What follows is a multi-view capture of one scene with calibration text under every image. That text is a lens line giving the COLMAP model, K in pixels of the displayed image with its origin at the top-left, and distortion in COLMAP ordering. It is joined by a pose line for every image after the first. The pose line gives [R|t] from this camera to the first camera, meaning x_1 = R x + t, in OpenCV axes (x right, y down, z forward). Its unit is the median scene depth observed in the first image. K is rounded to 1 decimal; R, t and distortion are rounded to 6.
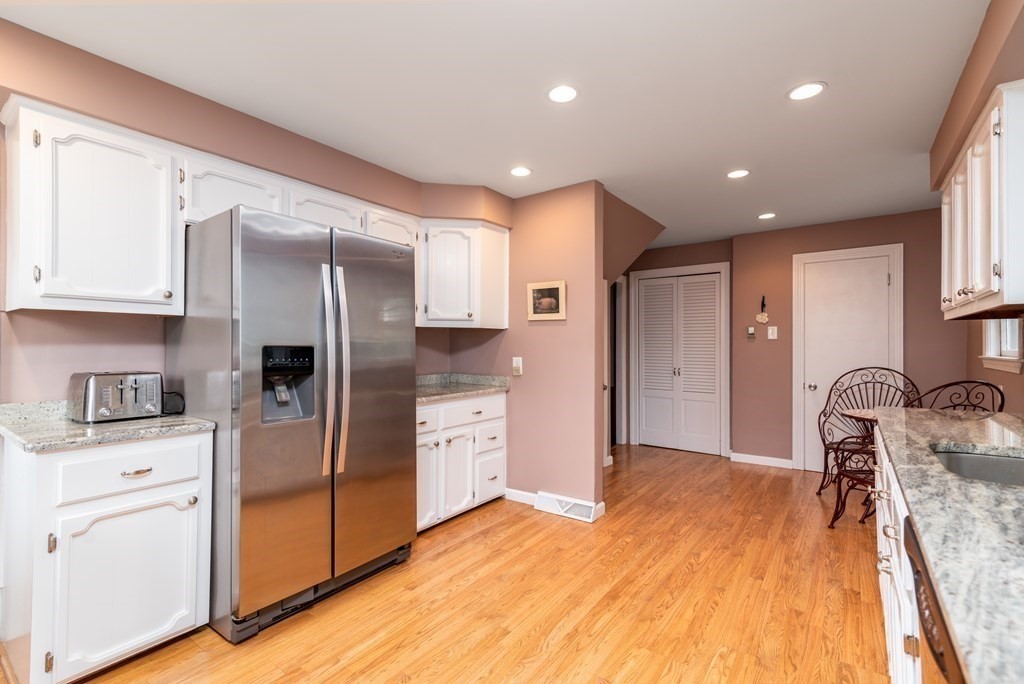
lens RADIAL K [[460.2, 0, 511.0], [0, 460.2, 343.8], [0, 0, 1]] dist [0.017801, 0.001026]
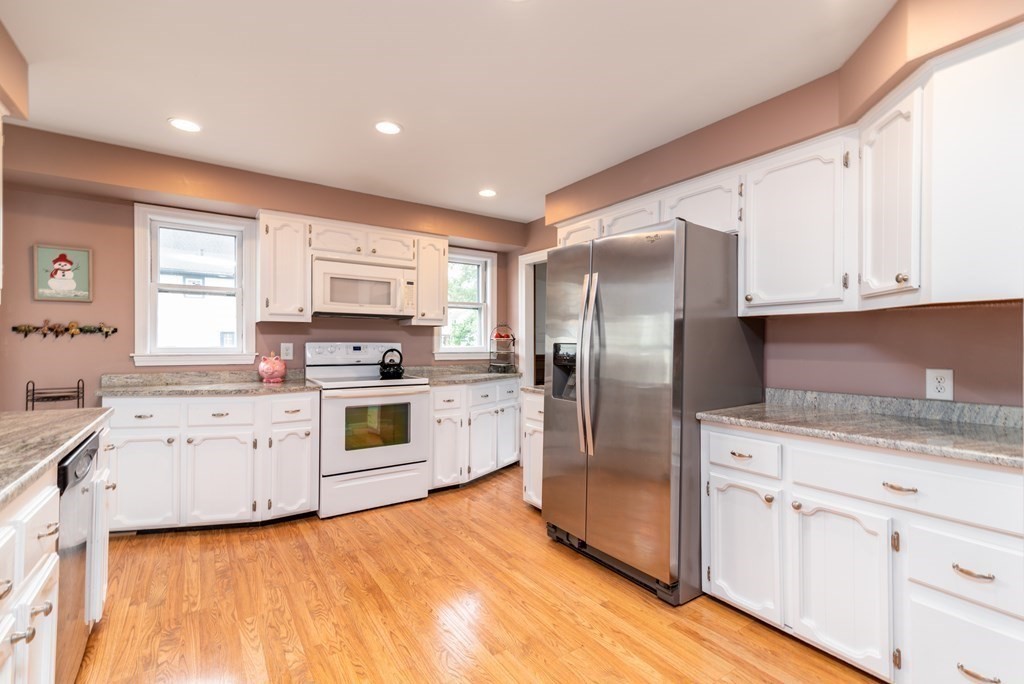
lens RADIAL K [[460.2, 0, 511.0], [0, 460.2, 339.5], [0, 0, 1]] dist [0.017801, 0.001026]
pose [[-0.329839, -0.005825, -0.944019, 0.630668], [0.001133, 0.999978, -0.006566, 0.003460], [0.944036, -0.003235, -0.329825, 0.985552]]
